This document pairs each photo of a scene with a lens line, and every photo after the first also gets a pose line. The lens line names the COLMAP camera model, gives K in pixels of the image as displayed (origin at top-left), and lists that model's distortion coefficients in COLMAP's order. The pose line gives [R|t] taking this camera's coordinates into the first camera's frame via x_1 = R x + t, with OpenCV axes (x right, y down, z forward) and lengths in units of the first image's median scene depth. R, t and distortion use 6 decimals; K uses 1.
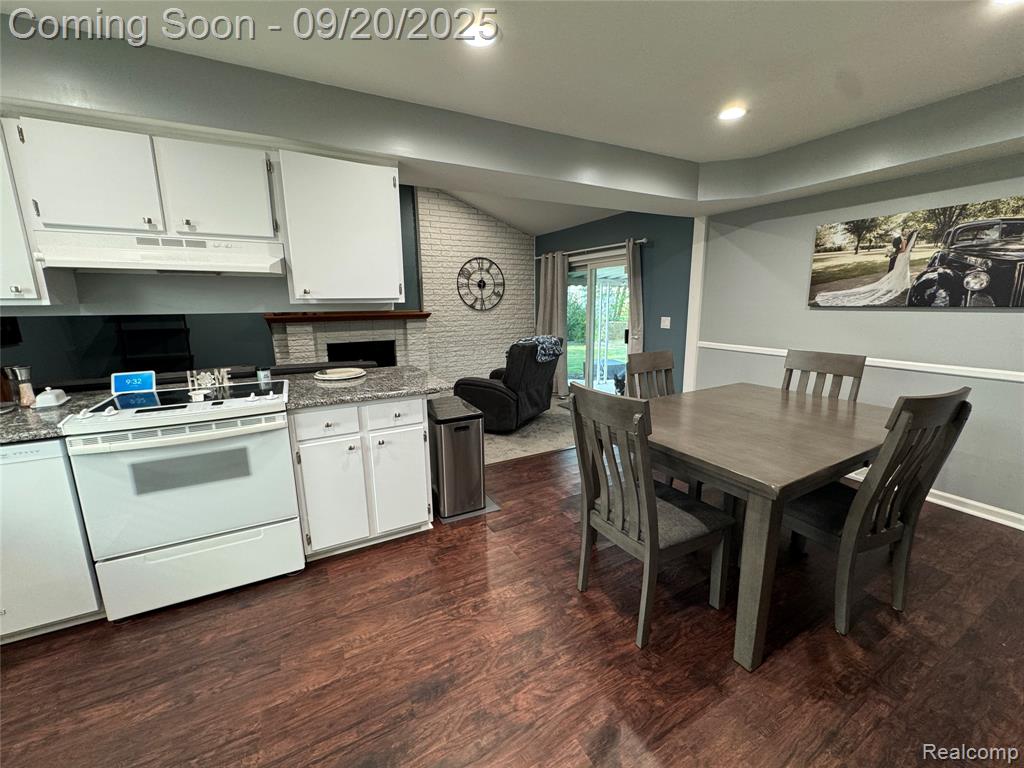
lens RADIAL K [[411.3, 0, 514.6], [0, 411.3, 382.0], [0, 0, 1]] dist [-0.006041, 0.001276]
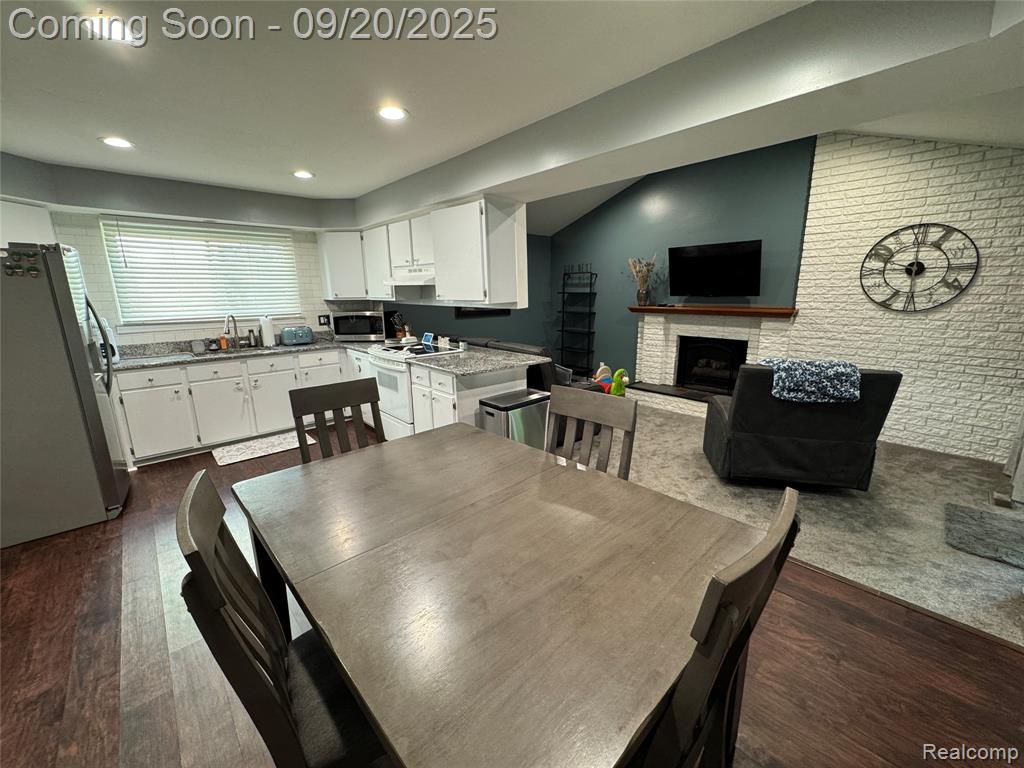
lens RADIAL K [[411.3, 0, 511.8], [0, 411.3, 383.0], [0, 0, 1]] dist [-0.006041, 0.001276]
pose [[0.238429, 0.222465, -0.945337, 0.406042], [-0.180627, 0.966583, 0.181908, -0.081379], [0.954215, 0.127381, 0.270644, 0.305540]]
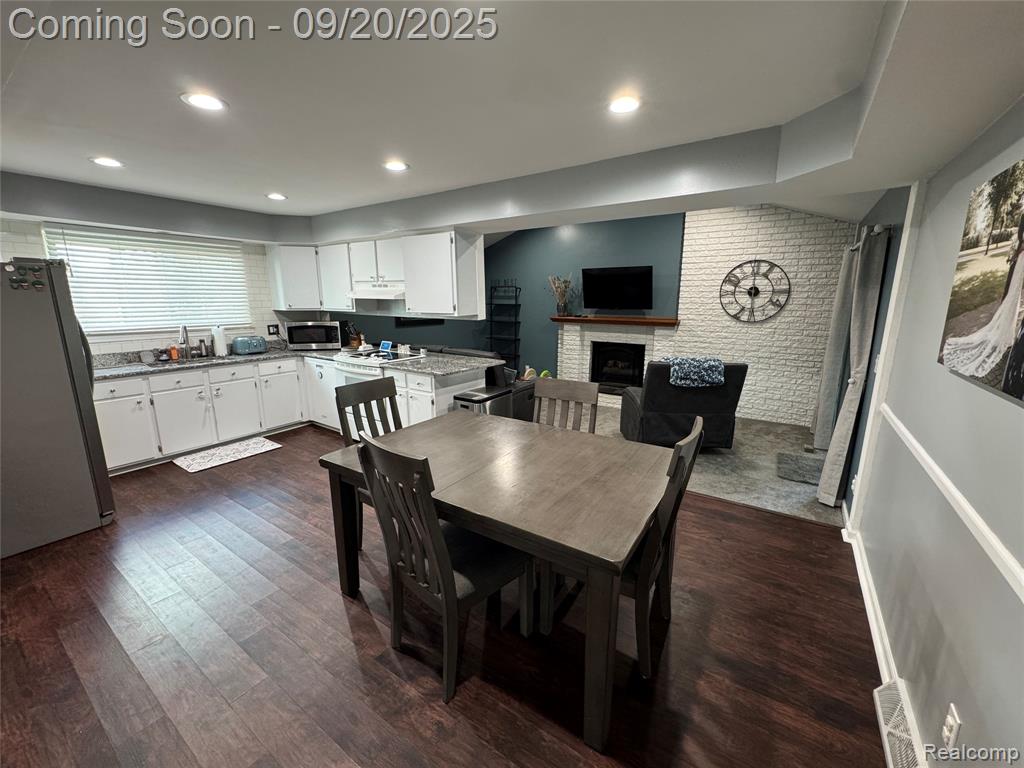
lens RADIAL K [[411.3, 0, 511.9], [0, 411.3, 383.1], [0, 0, 1]] dist [-0.006041, 0.001276]
pose [[0.456952, 0.193931, -0.868093, 0.487160], [-0.180948, 0.975803, 0.122744, -0.070970], [0.870892, 0.100992, 0.480987, 0.187620]]
